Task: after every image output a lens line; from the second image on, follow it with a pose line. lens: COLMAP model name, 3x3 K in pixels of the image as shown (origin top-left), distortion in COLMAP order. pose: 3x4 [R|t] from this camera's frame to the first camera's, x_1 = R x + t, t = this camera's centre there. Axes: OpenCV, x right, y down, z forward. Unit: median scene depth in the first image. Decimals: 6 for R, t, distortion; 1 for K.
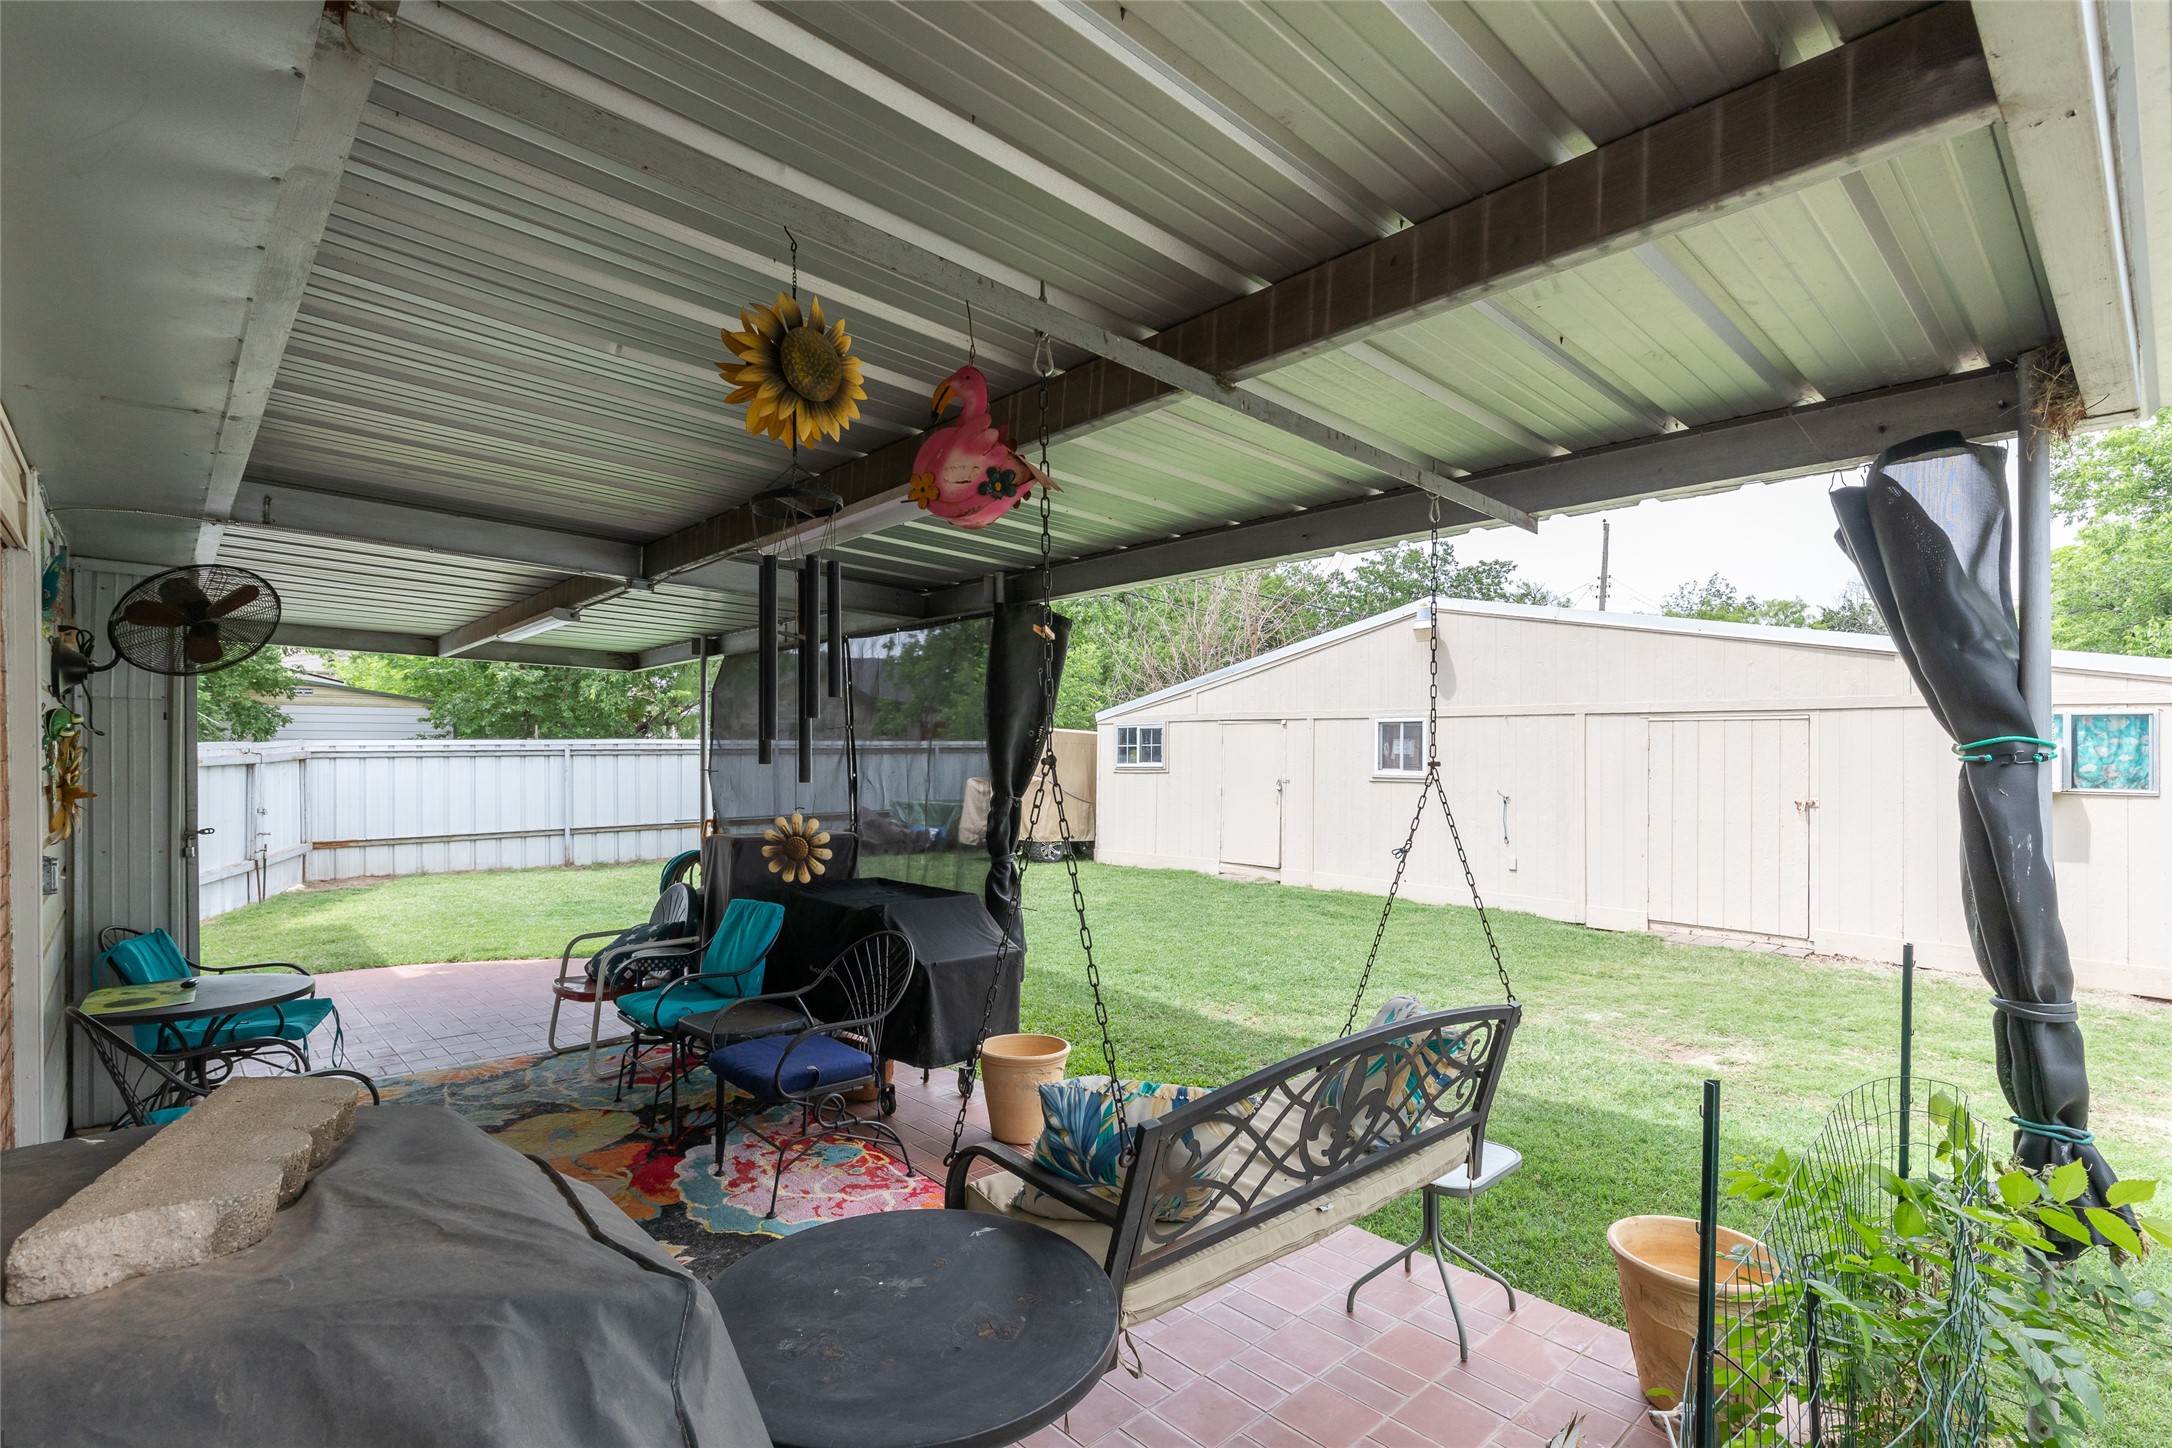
lens RADIAL K [[1062.8, 0, 1086.9], [0, 1062.8, 737.4], [0, 0, 1]] dist [0.001275, 0.000255]
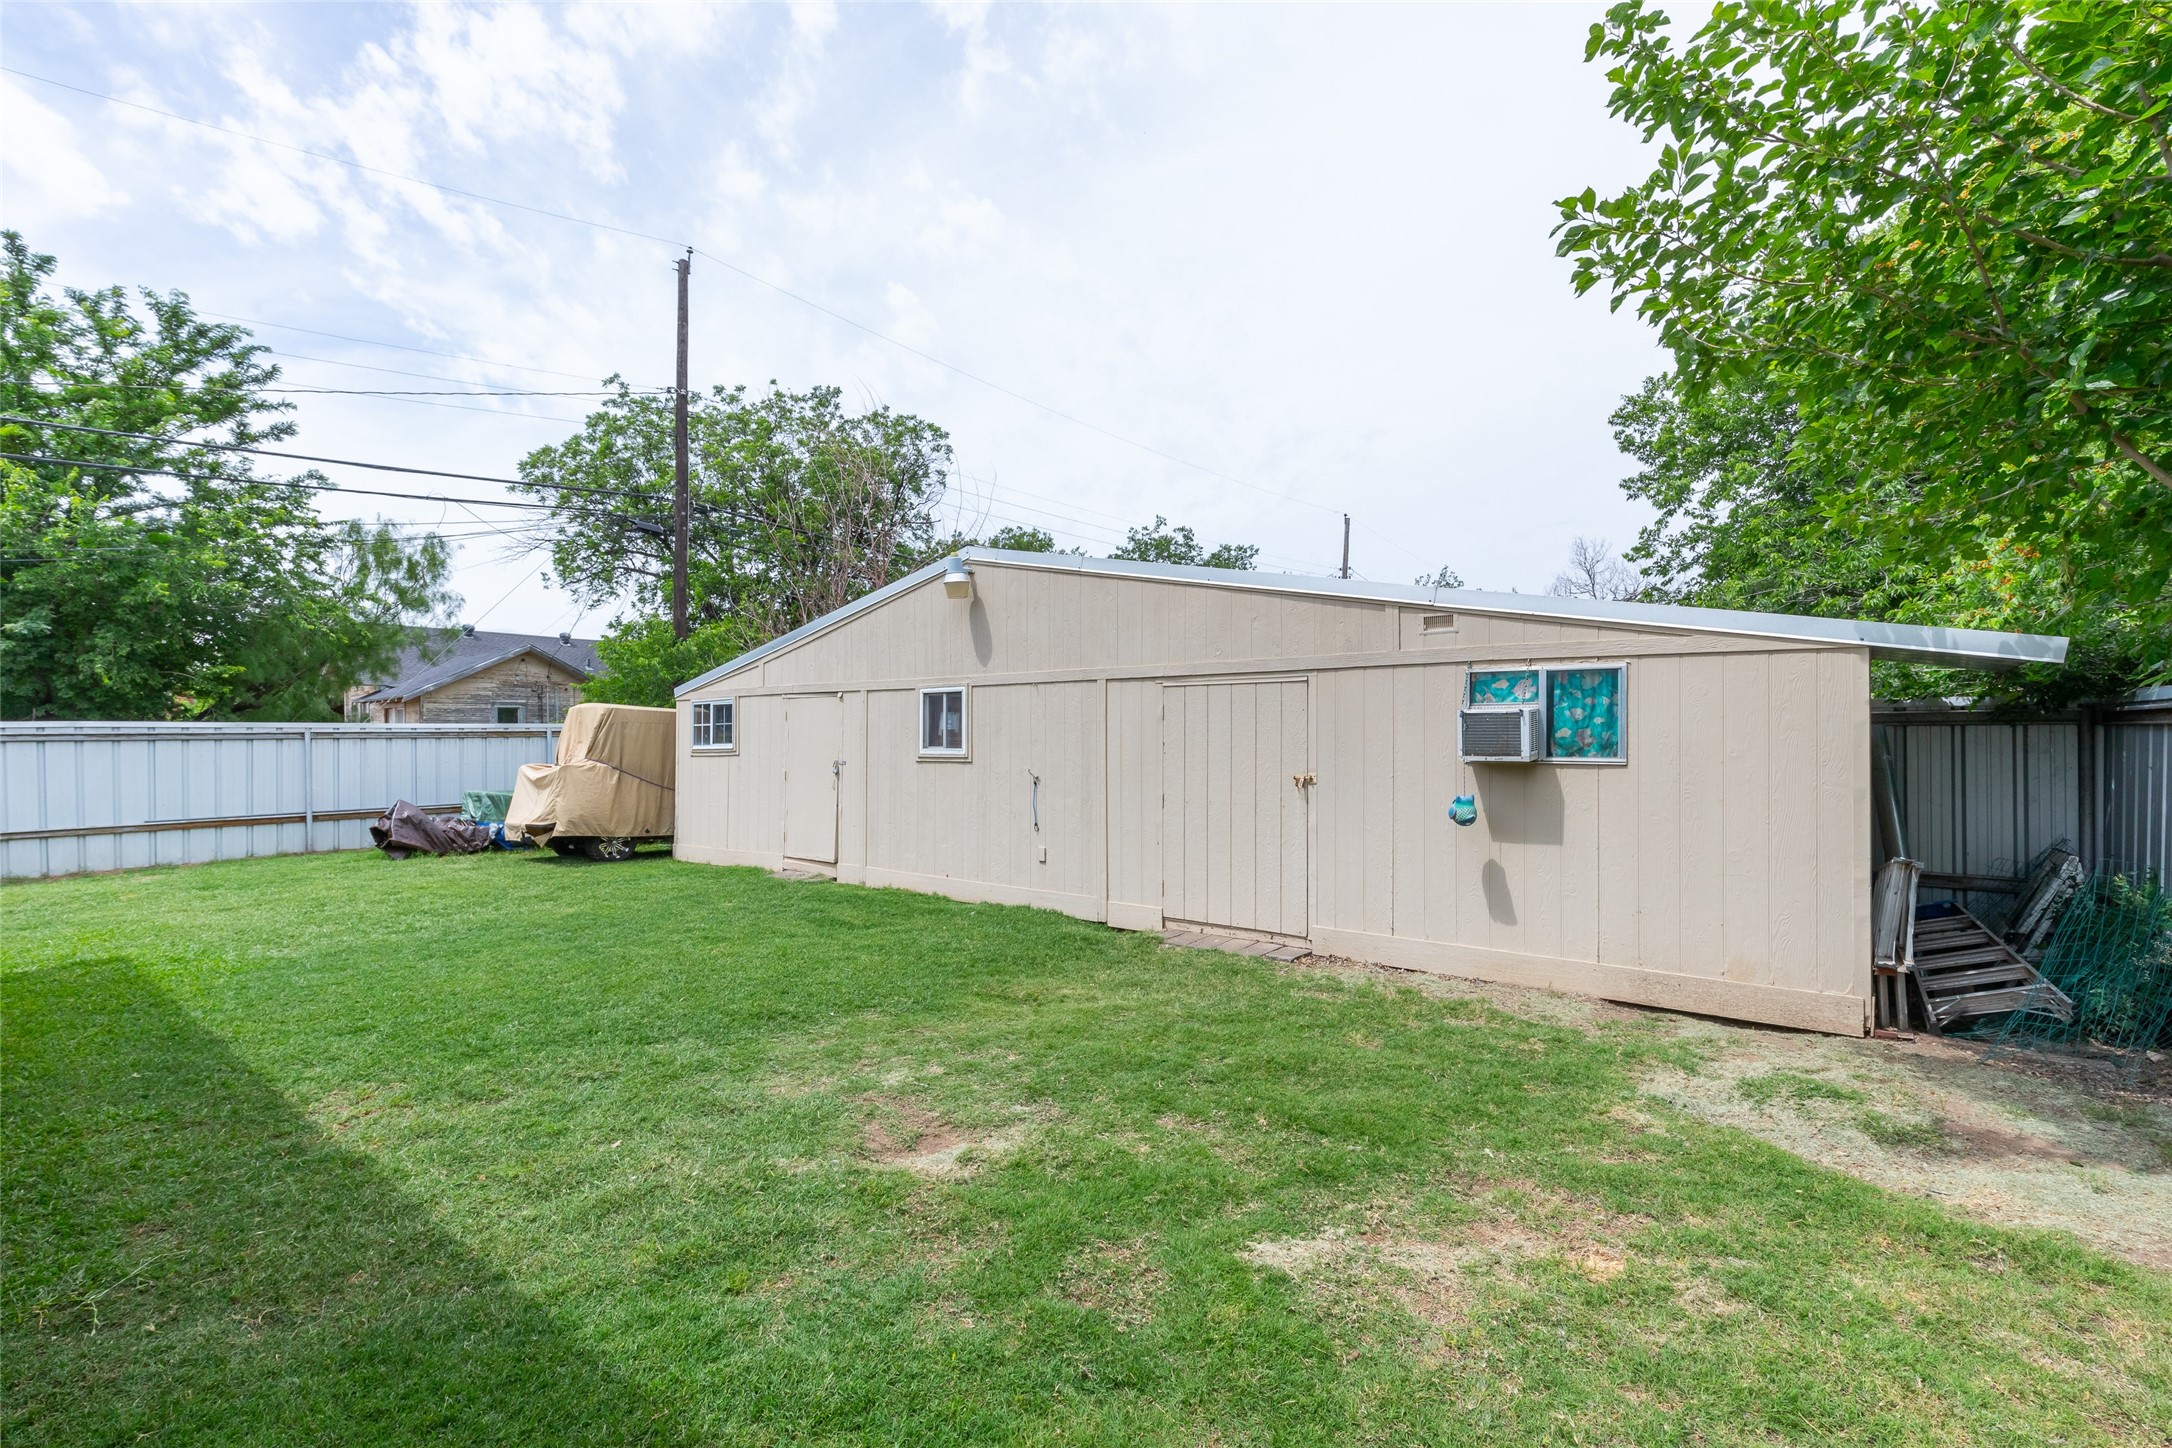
lens RADIAL K [[1010.0, 0, 1084.8], [0, 1010.0, 720.7], [0, 0, 1]] dist [0.000922, -0.000336]
pose [[0.988187, -0.006760, 0.153105, 0.339920], [0.007391, 0.999966, -0.003556, 0.014704], [-0.153076, 0.004646, 0.988203, 0.199384]]
